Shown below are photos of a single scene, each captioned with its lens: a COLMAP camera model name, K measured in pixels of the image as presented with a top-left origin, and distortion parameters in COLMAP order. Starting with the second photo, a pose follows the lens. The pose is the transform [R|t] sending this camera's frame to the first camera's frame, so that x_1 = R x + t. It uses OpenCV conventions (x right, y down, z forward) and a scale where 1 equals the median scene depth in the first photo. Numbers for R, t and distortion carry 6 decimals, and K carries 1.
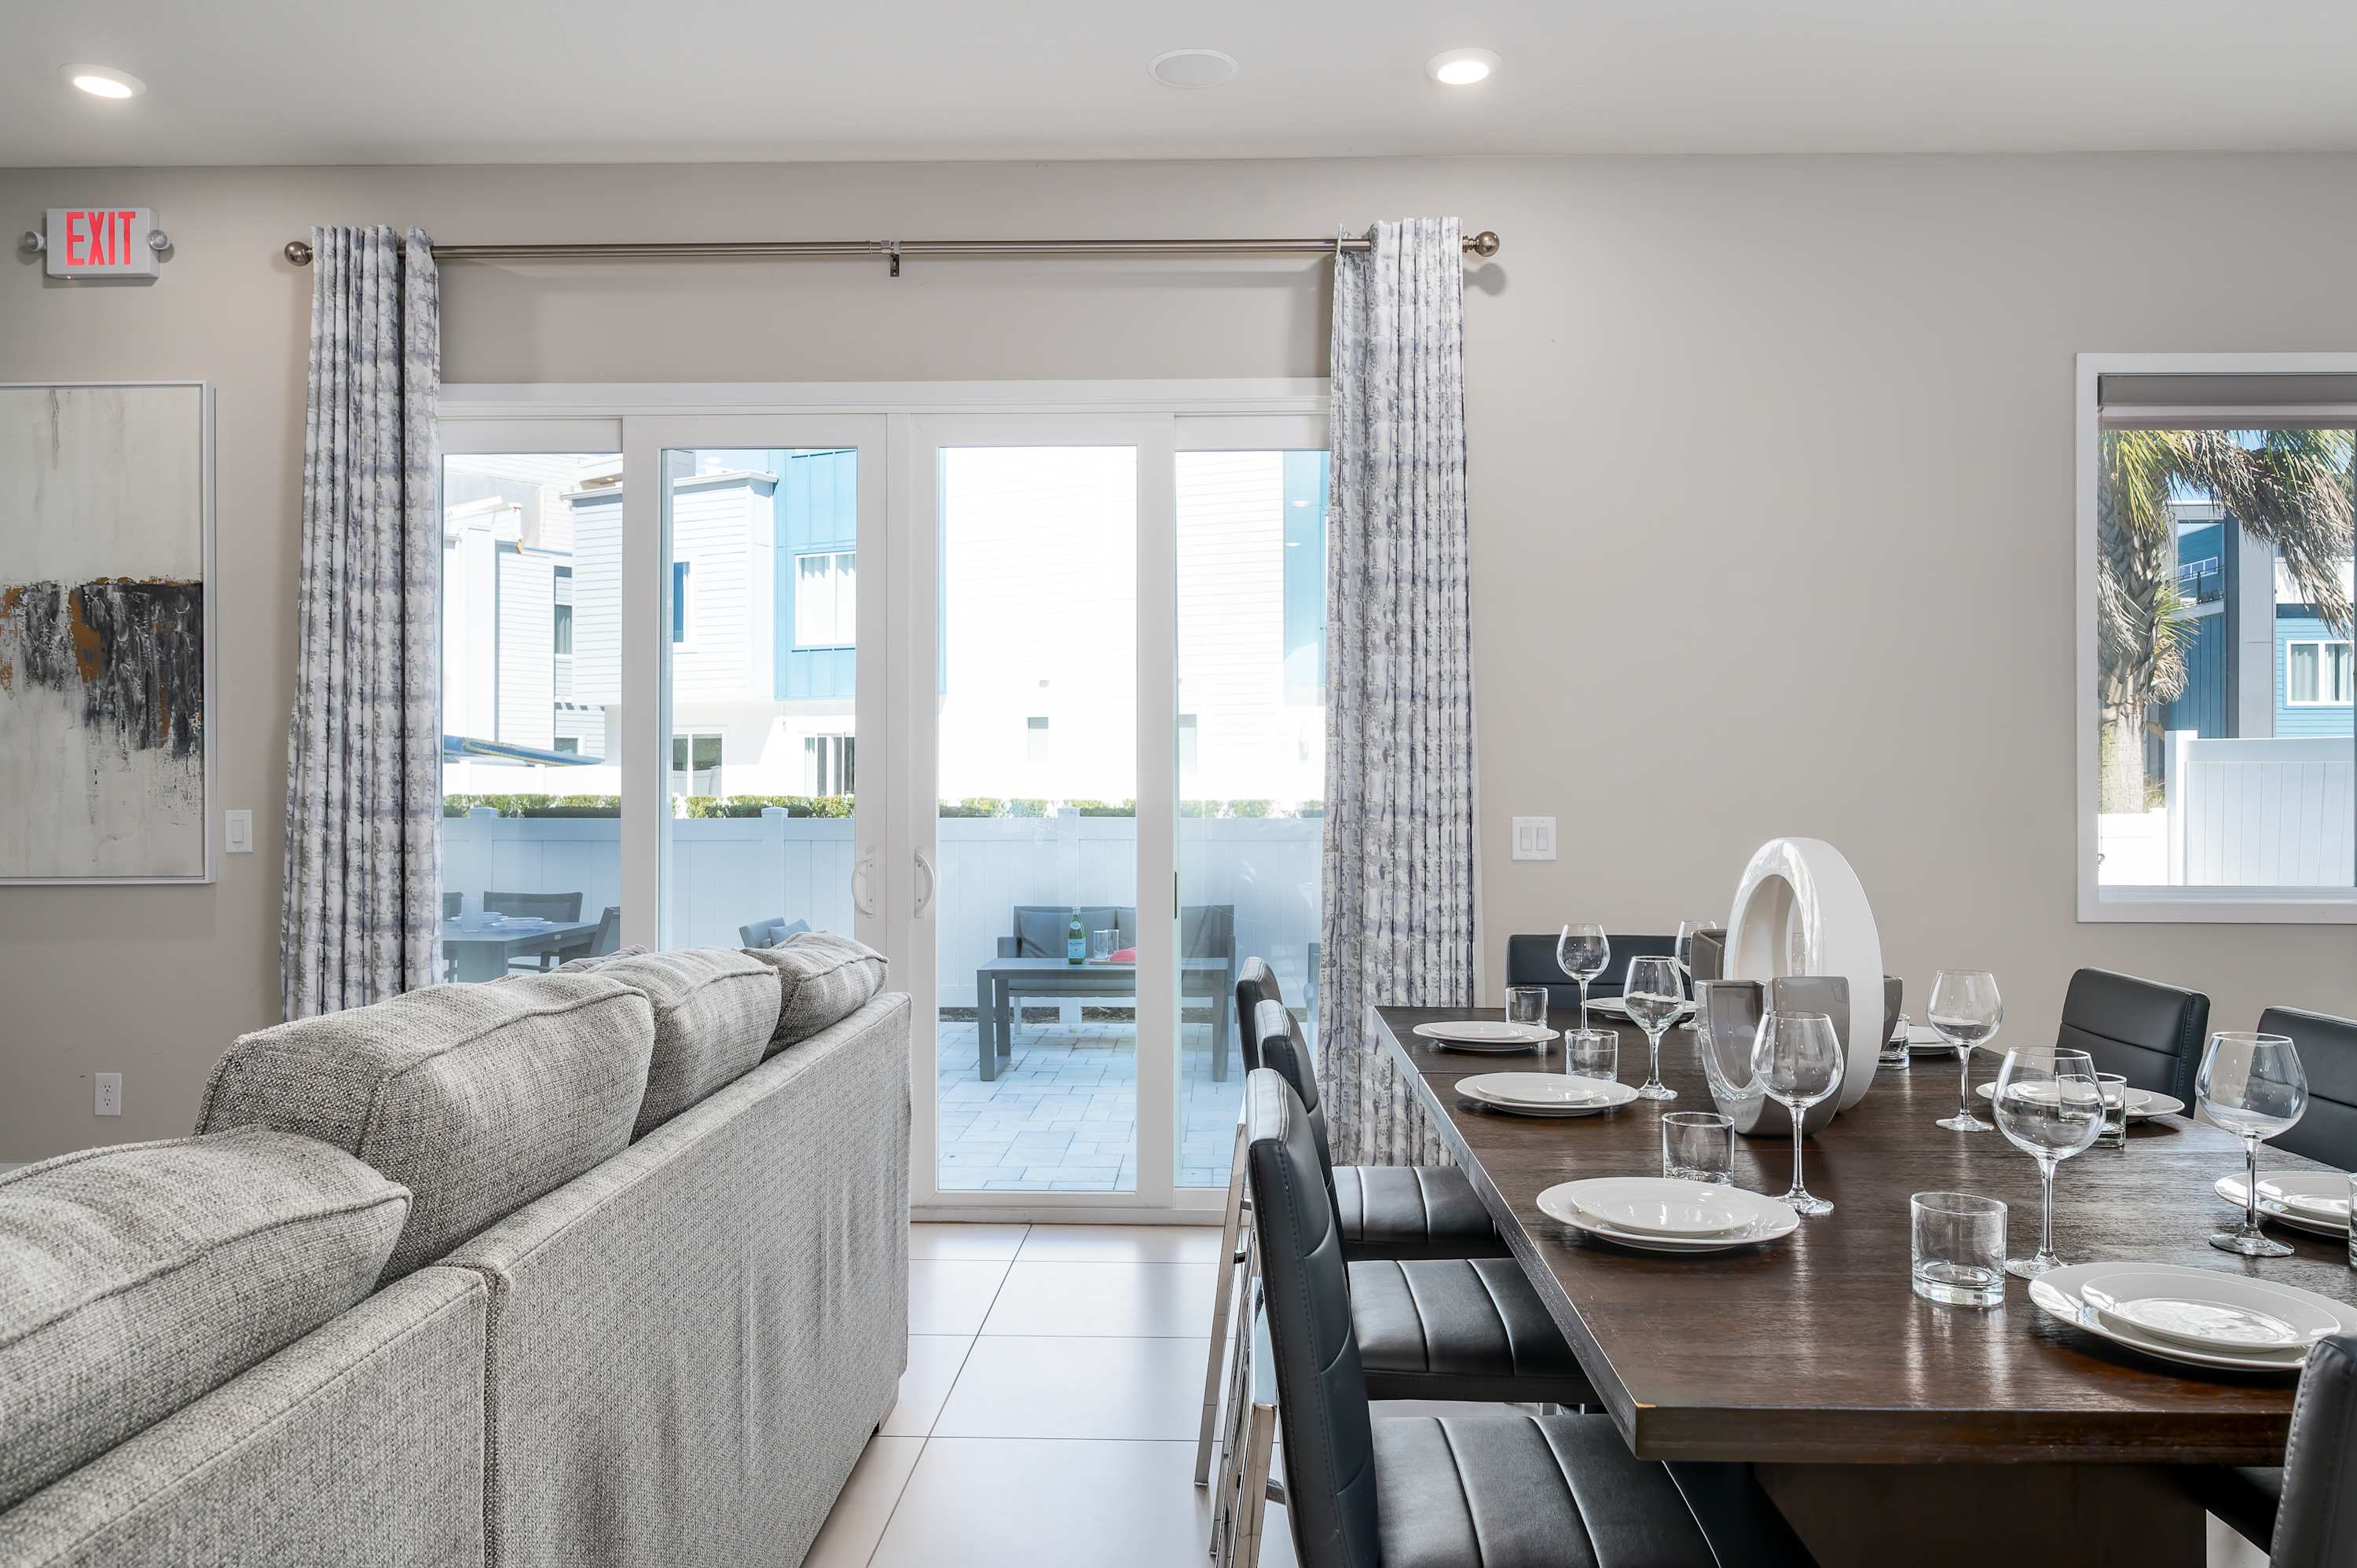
lens RADIAL K [[1637.9, 0, 1177.6], [0, 1637.9, 783.2], [0, 0, 1]] dist [0.002673, -0.006922]
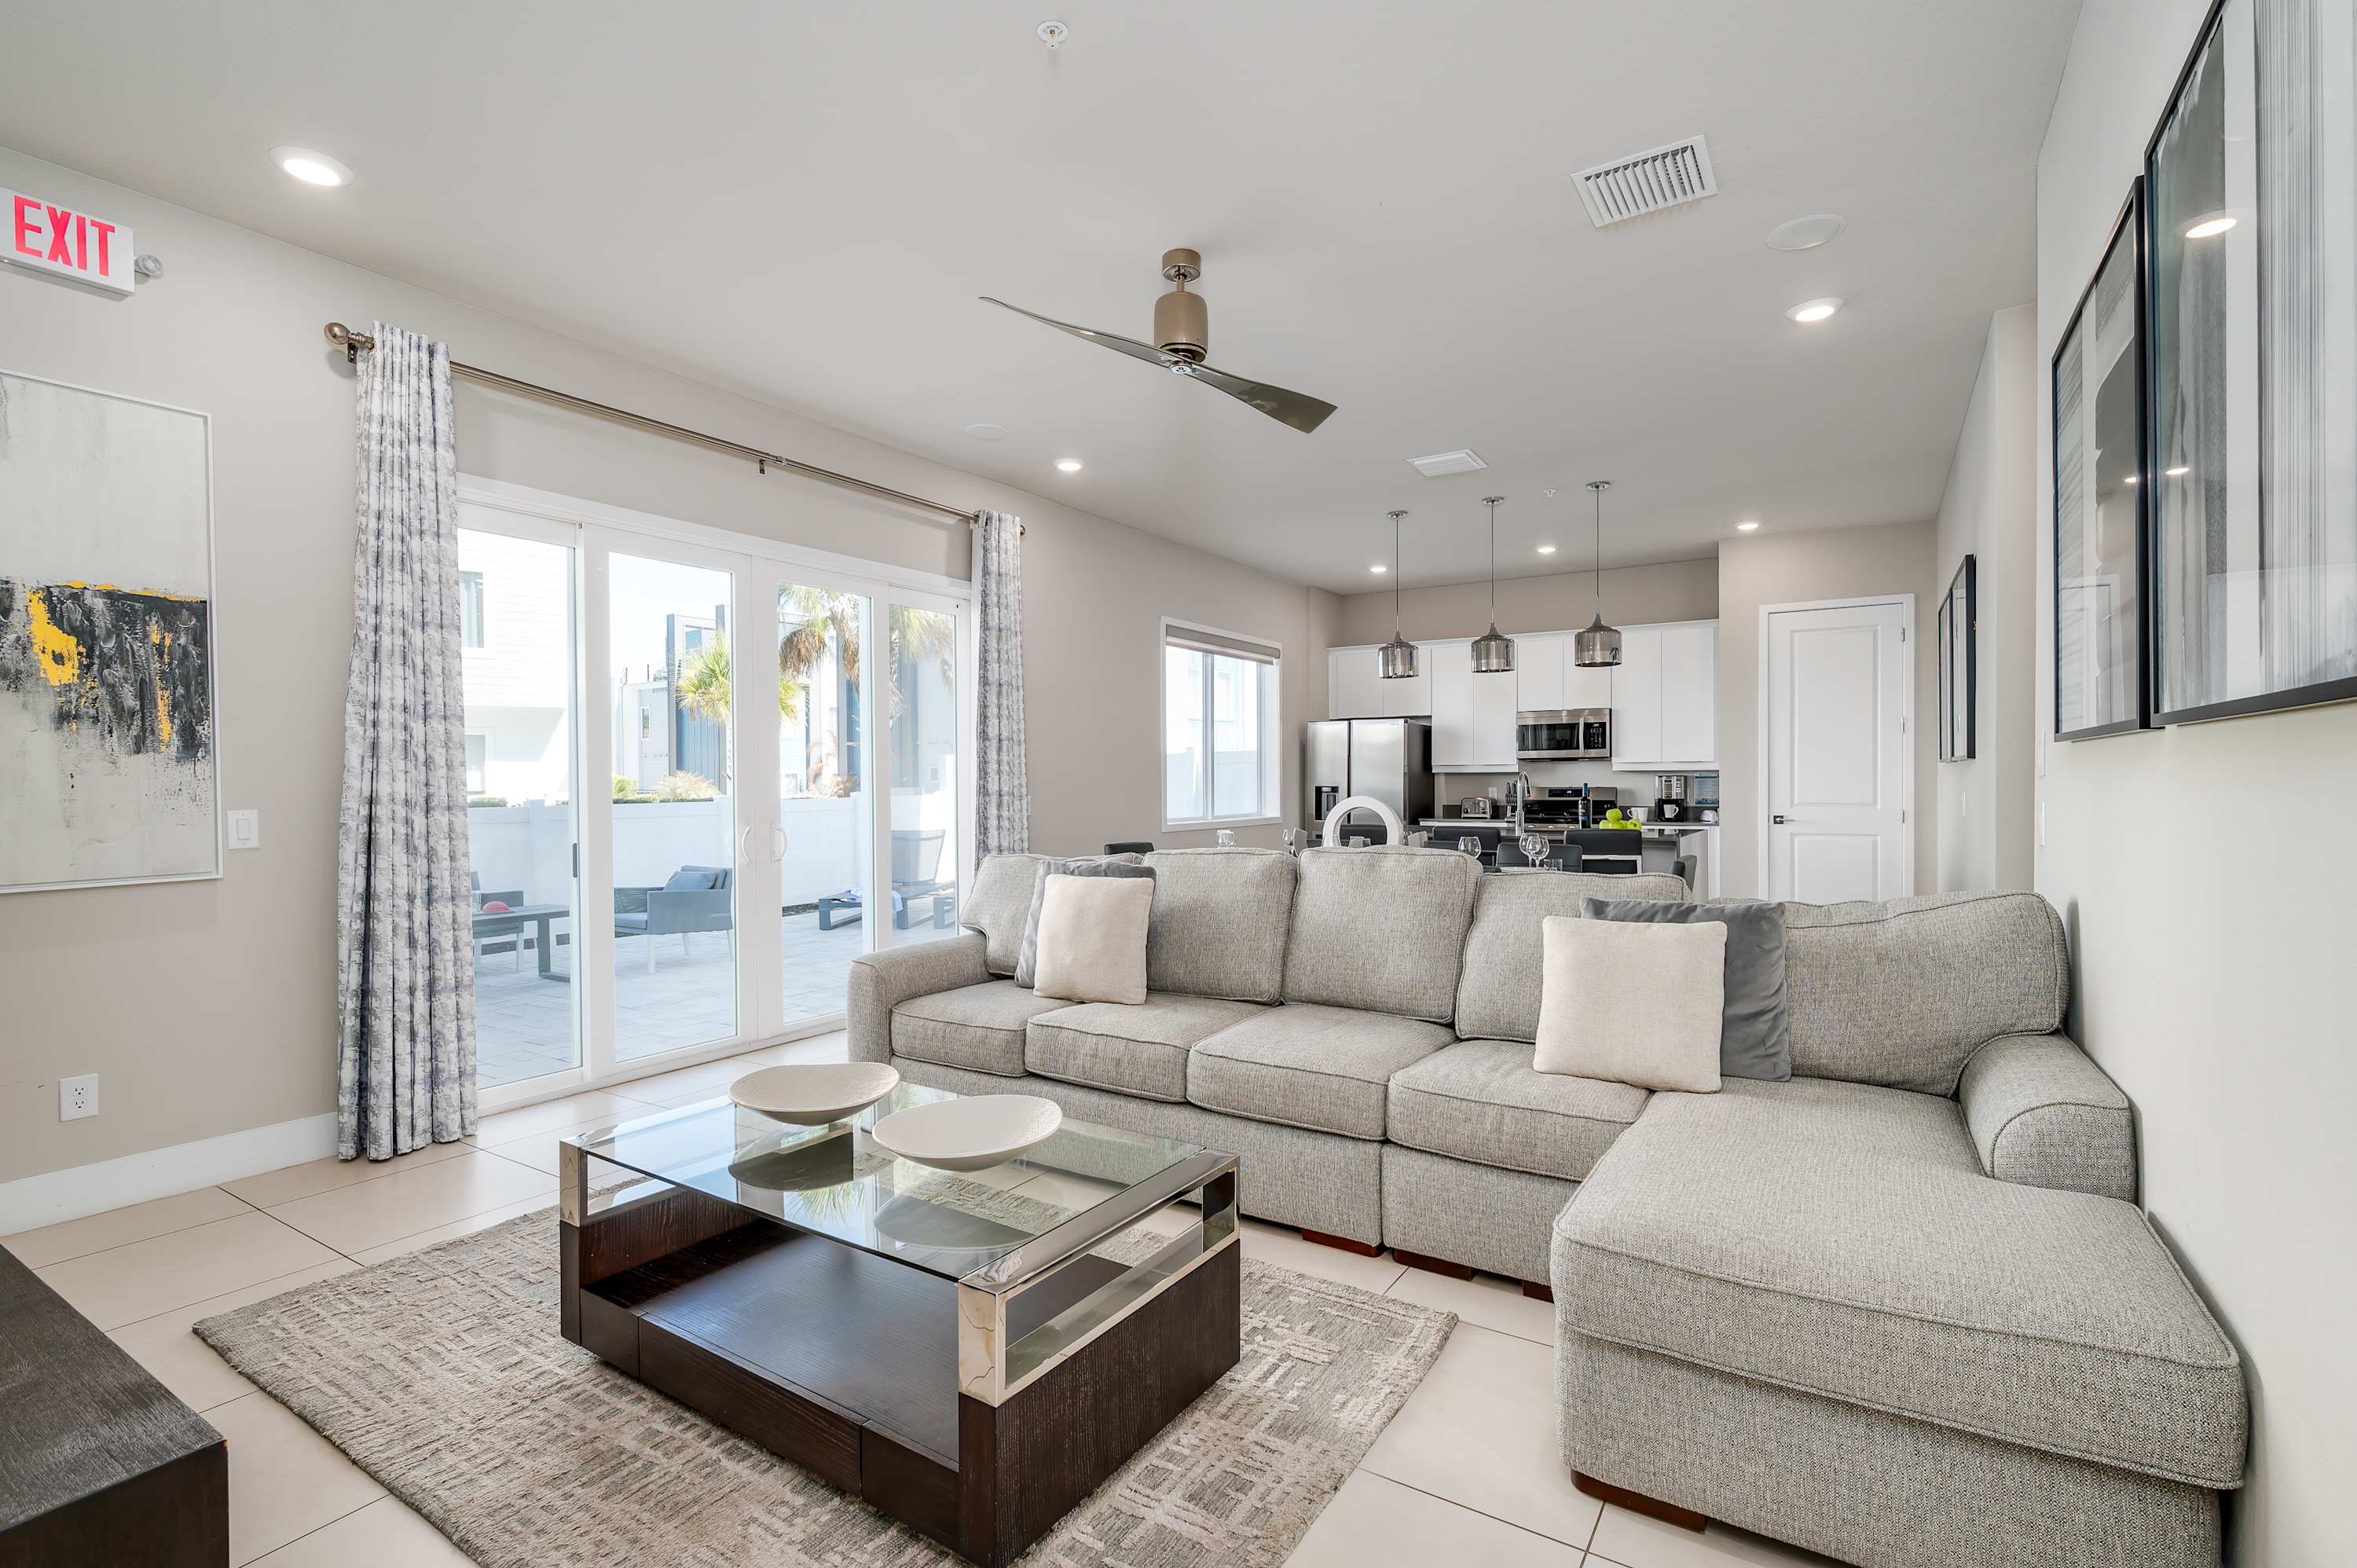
lens RADIAL K [[1058.9, 0, 1198.1], [0, 1058.9, 804.1], [0, 0, 1]] dist [-0.000728, -0.000045]
pose [[0.505476, -0.025833, 0.862454, -0.877006], [0.009311, 0.999657, 0.024486, 0.000822], [-0.862790, -0.004347, 0.505543, 0.082710]]
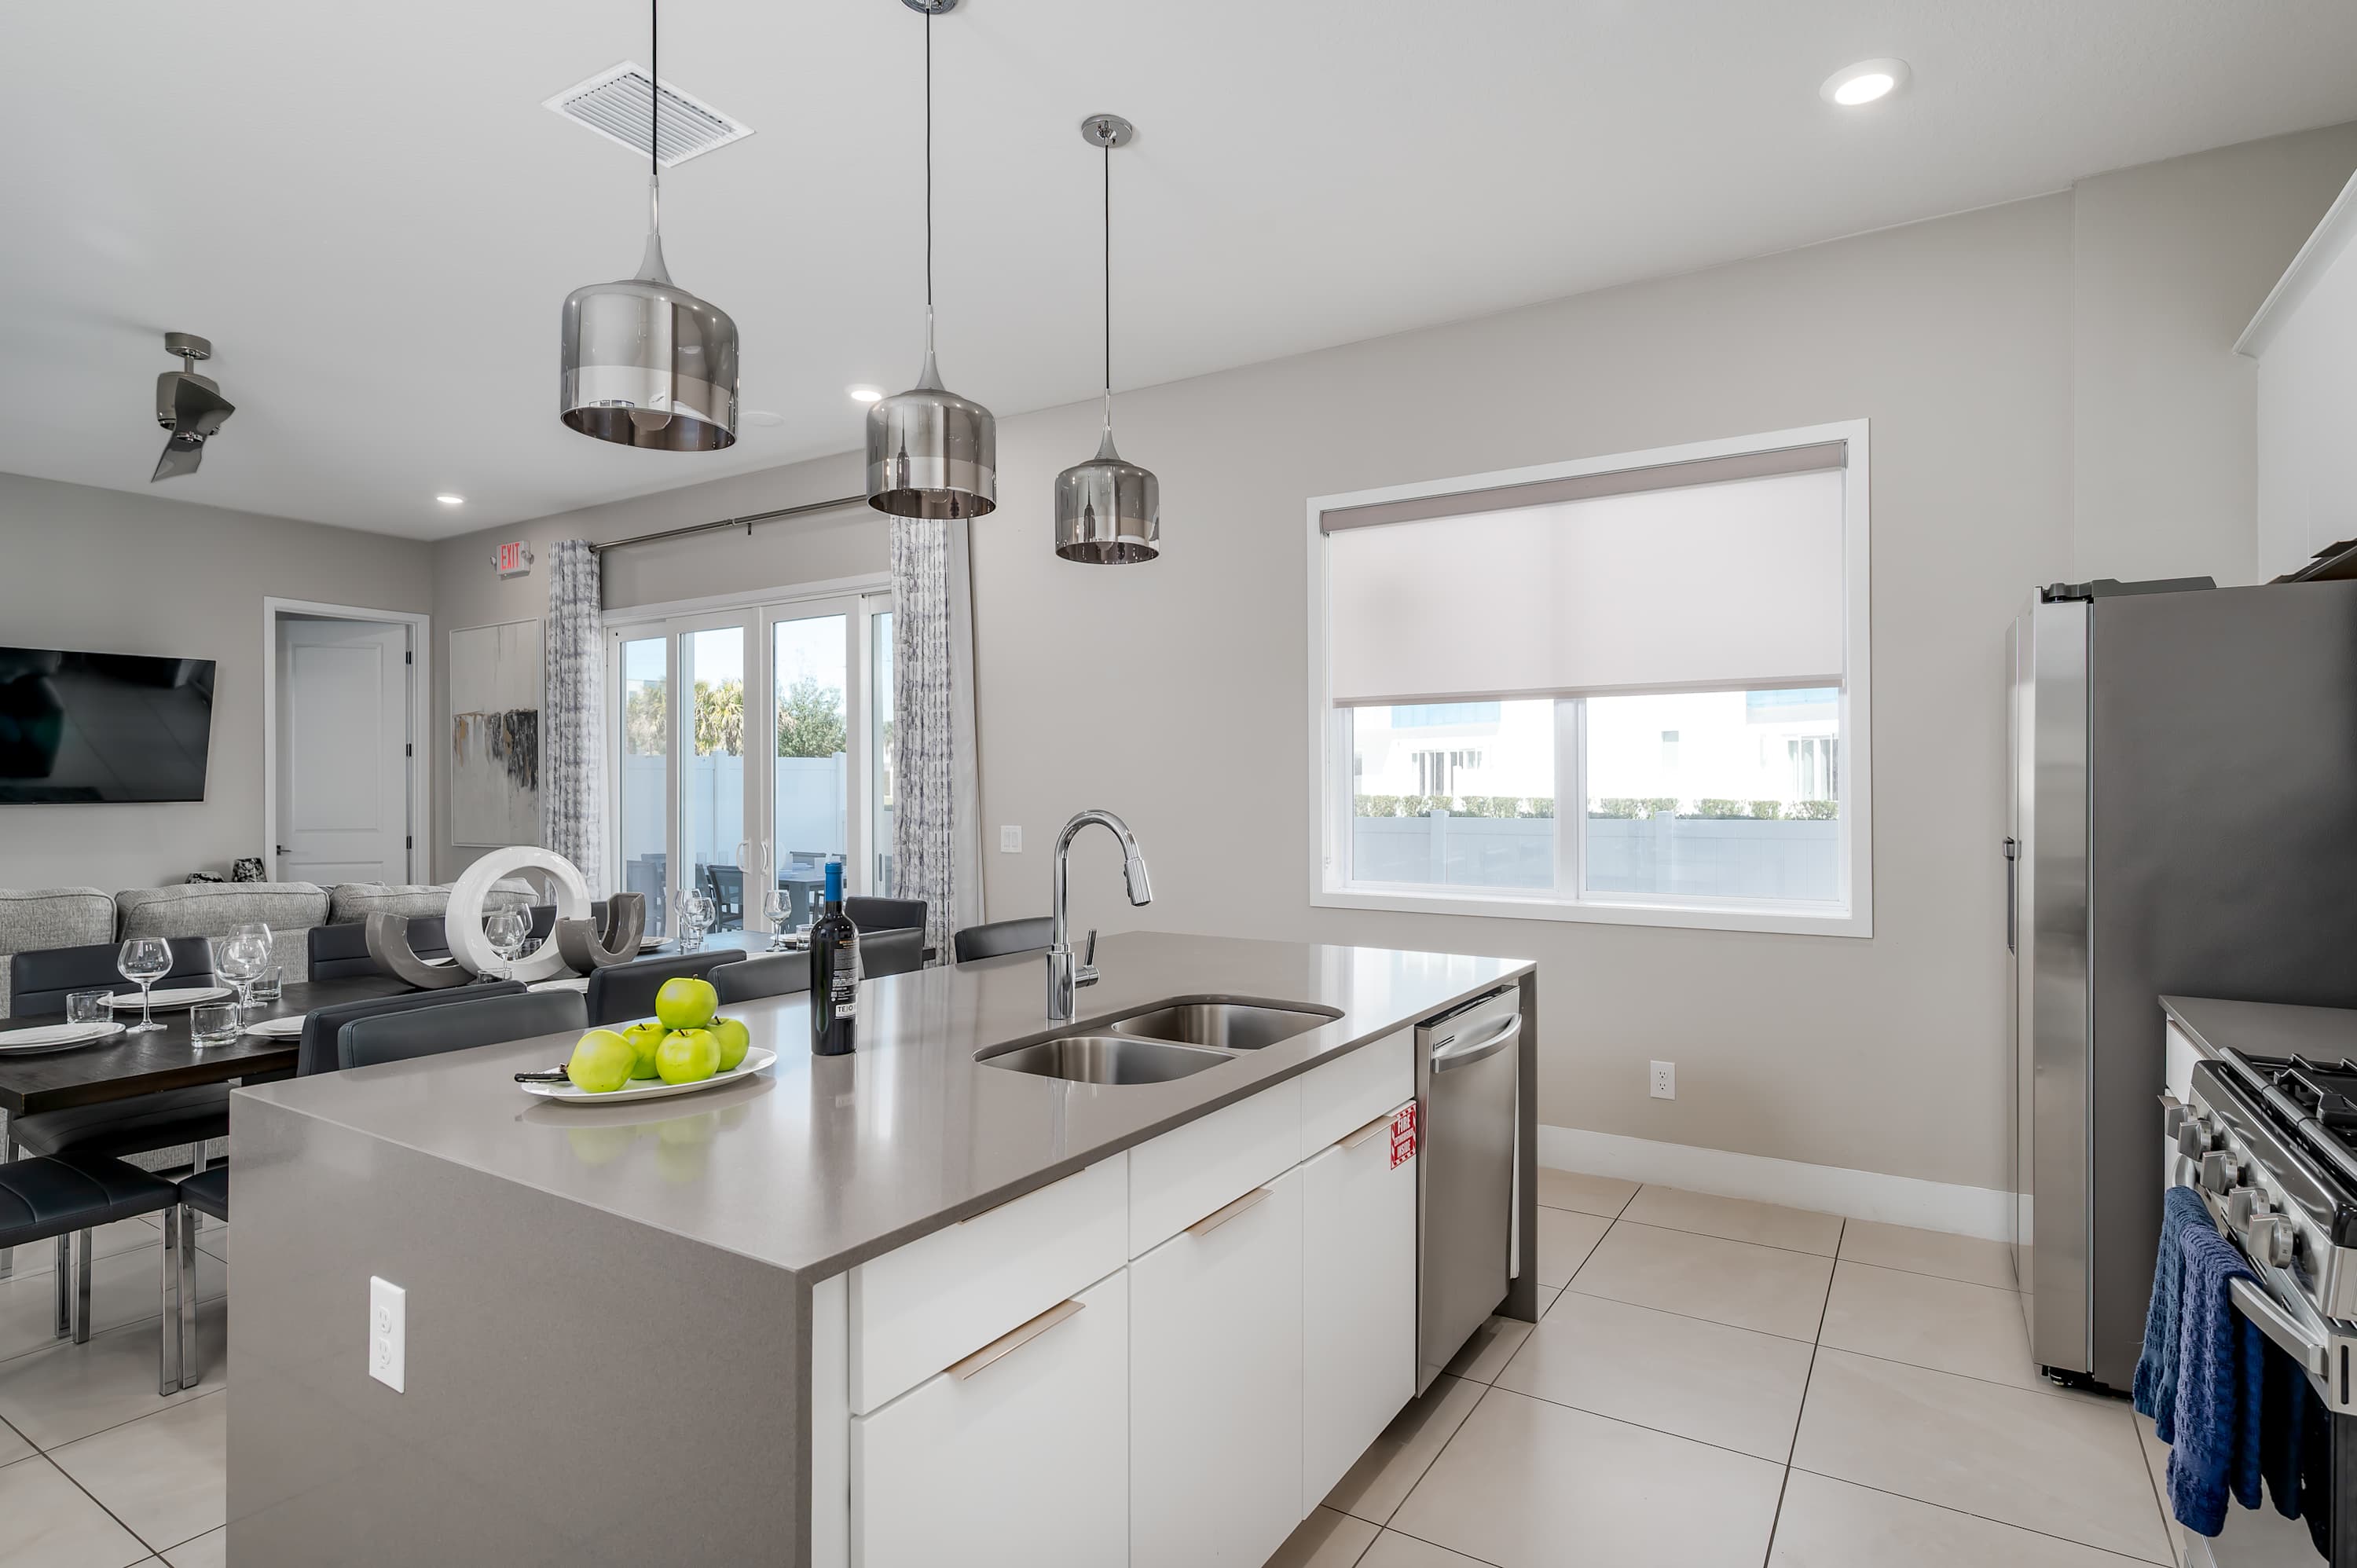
lens RADIAL K [[1187.7, 0, 1158.7], [0, 1187.7, 783.7], [0, 0, 1]] dist [0.006491, 0.000452]
pose [[0.853484, -0.003016, -0.521111, 0.932508], [0.003838, 0.999993, 0.000498, -0.022808], [0.521105, -0.002425, 0.853489, 0.081653]]
